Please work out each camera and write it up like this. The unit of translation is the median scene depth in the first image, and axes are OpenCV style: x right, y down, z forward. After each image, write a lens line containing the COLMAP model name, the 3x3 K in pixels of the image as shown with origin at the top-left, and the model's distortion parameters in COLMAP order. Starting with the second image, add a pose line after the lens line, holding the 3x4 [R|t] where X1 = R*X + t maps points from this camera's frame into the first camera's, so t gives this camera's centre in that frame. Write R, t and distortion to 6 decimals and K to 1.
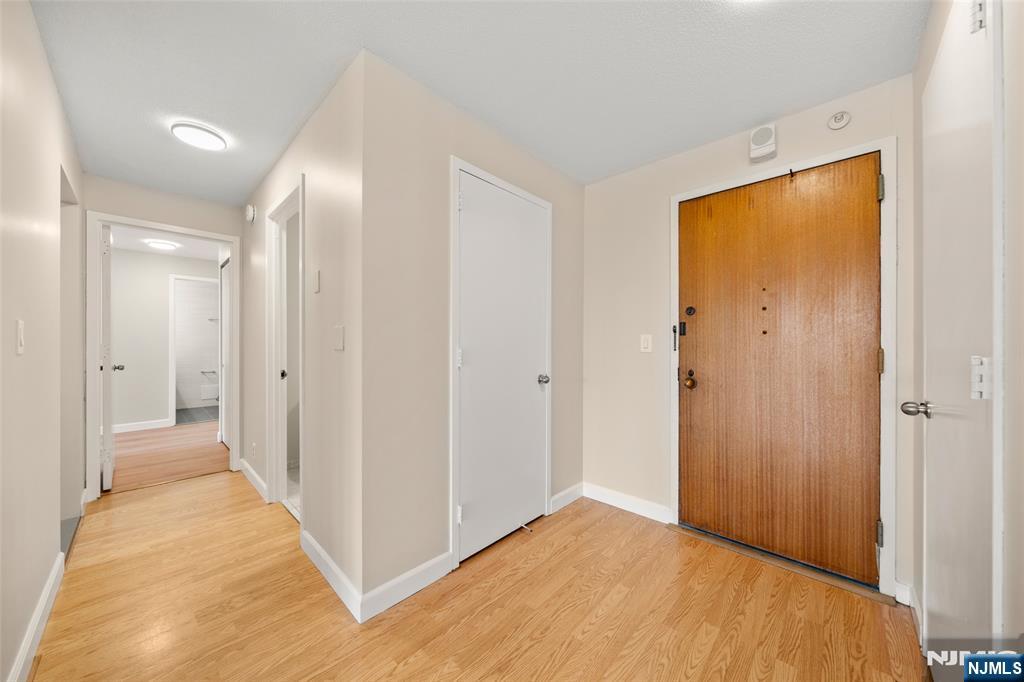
lens RADIAL K [[348.8, 0, 510.7], [0, 348.8, 343.8], [0, 0, 1]] dist [0.000489, -0.000023]
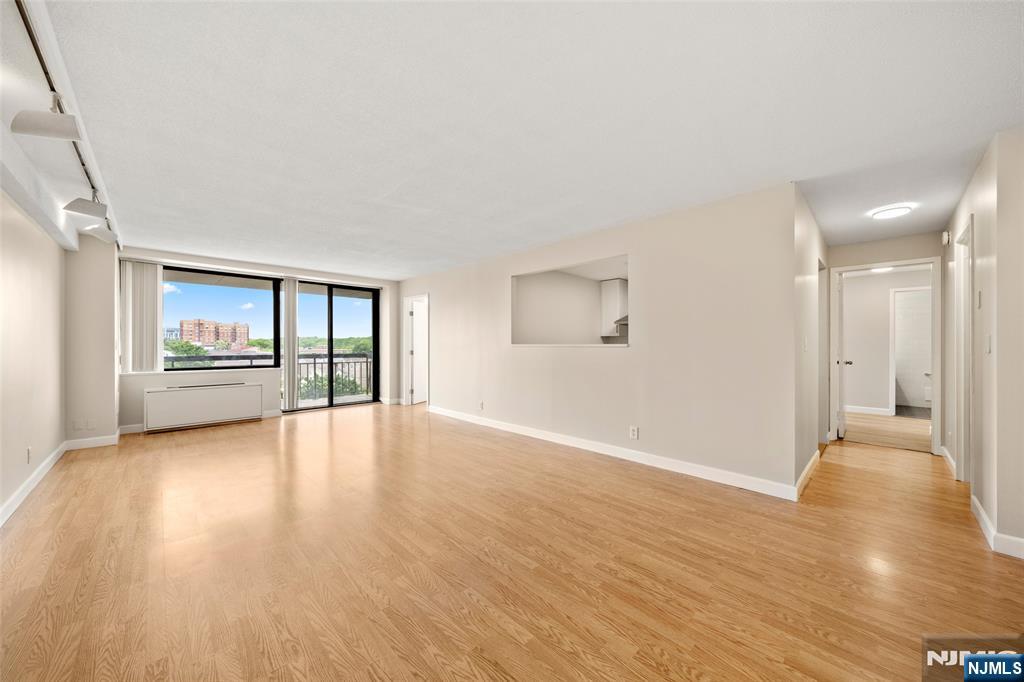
lens RADIAL K [[364.2, 0, 509.4], [0, 364.2, 343.5], [0, 0, 1]] dist [-0.000922, -0.000191]
pose [[-0.039539, -0.004089, -0.999210, 0.595526], [-0.005469, 0.999978, -0.003876, -0.000090], [0.999203, 0.005312, -0.039561, -0.473350]]
